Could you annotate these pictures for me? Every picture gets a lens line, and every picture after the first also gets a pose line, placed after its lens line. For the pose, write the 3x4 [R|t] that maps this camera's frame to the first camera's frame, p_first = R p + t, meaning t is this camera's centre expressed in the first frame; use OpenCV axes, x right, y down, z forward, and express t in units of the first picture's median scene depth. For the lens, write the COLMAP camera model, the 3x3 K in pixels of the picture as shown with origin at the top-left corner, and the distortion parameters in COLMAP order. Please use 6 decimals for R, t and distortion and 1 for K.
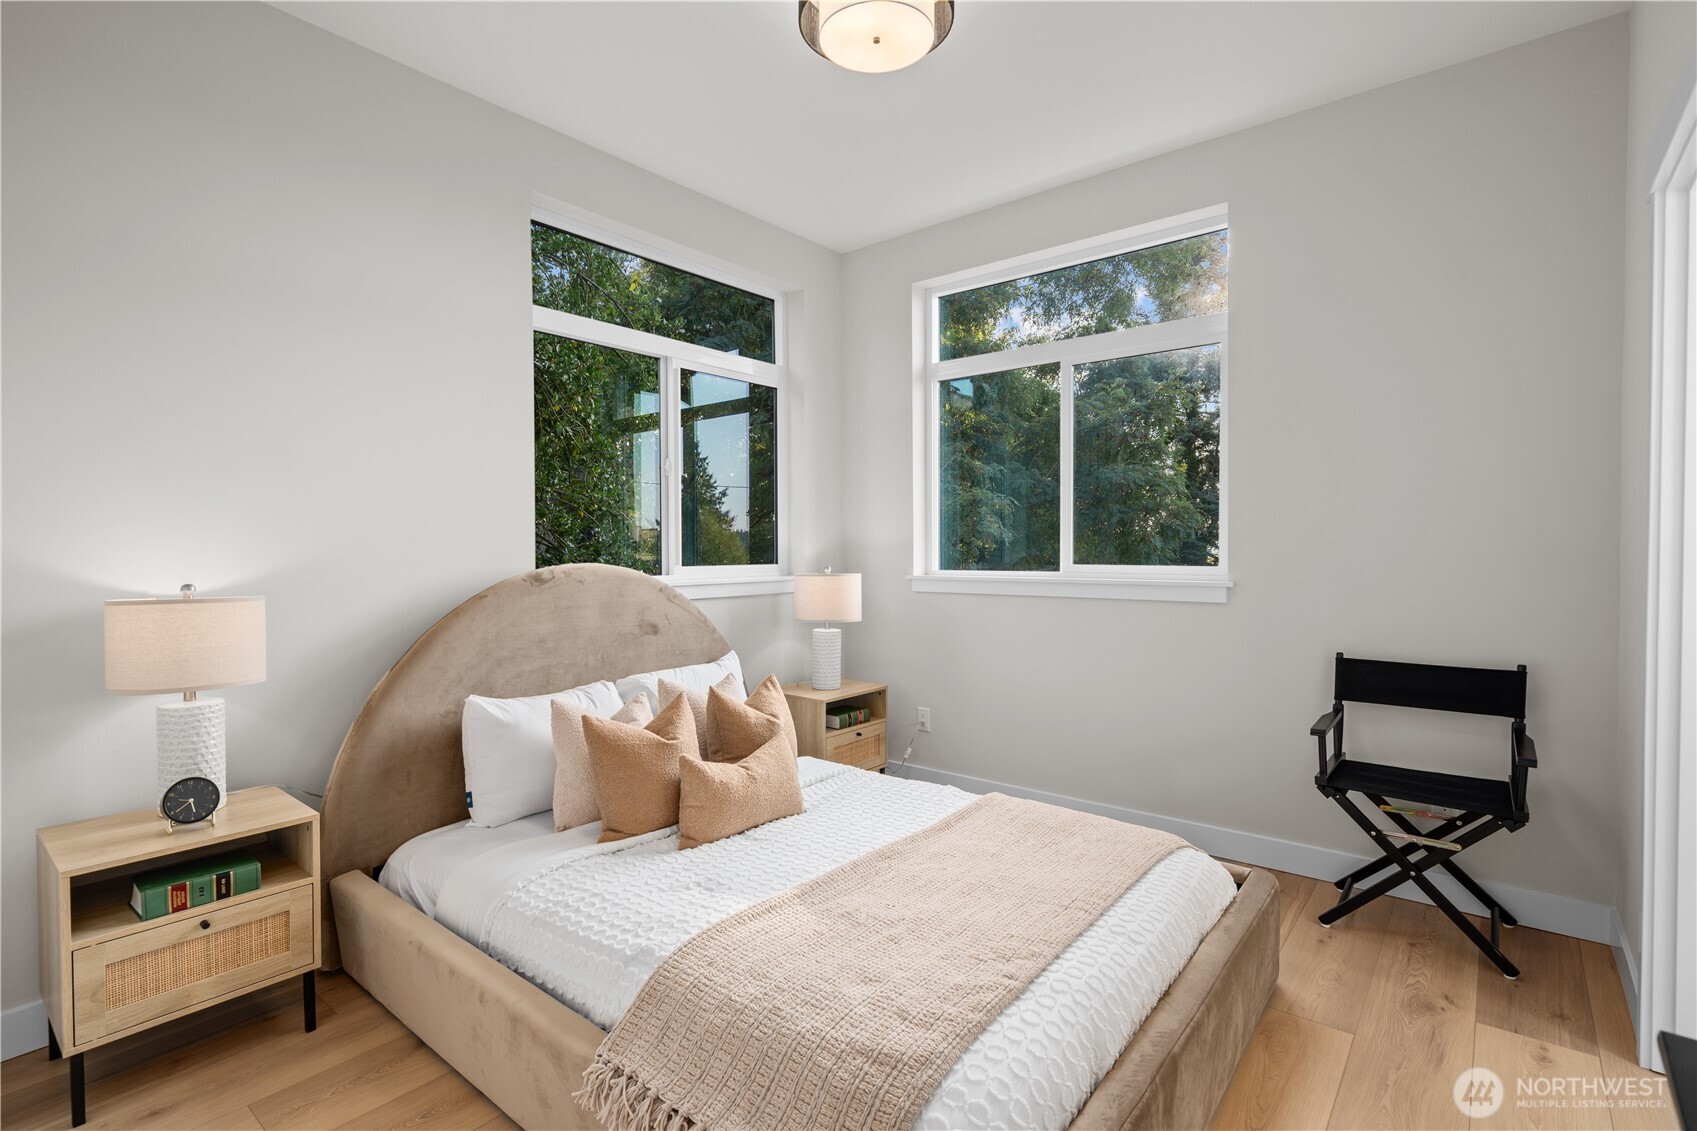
lens RADIAL K [[804.7, 0, 848.5], [0, 804.7, 565.5], [0, 0, 1]] dist [0.001220, 0.001097]
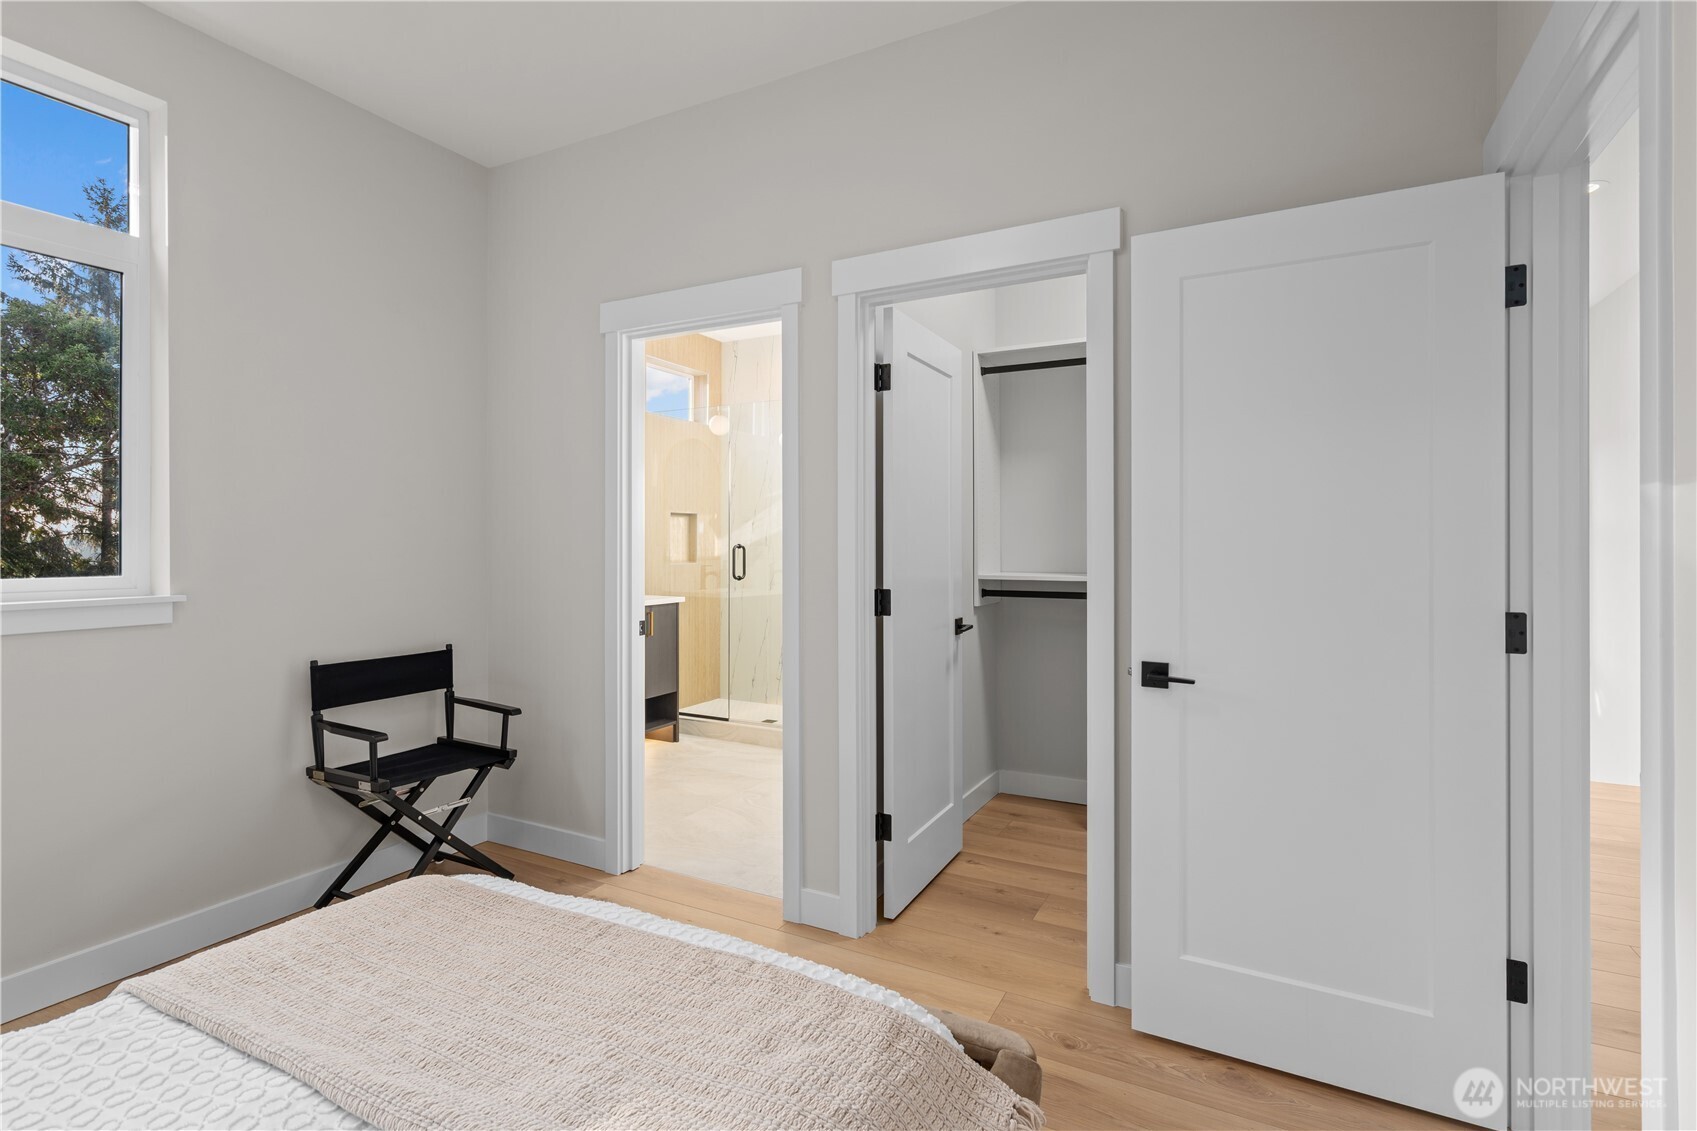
lens RADIAL K [[804.7, 0, 848.5], [0, 804.7, 565.5], [0, 0, 1]] dist [0.001220, 0.001097]
pose [[-0.193906, -0.020768, 0.980800, -0.471517], [0.022339, 0.999423, 0.025578, -0.015345], [-0.980766, 0.026870, -0.193331, 0.603553]]
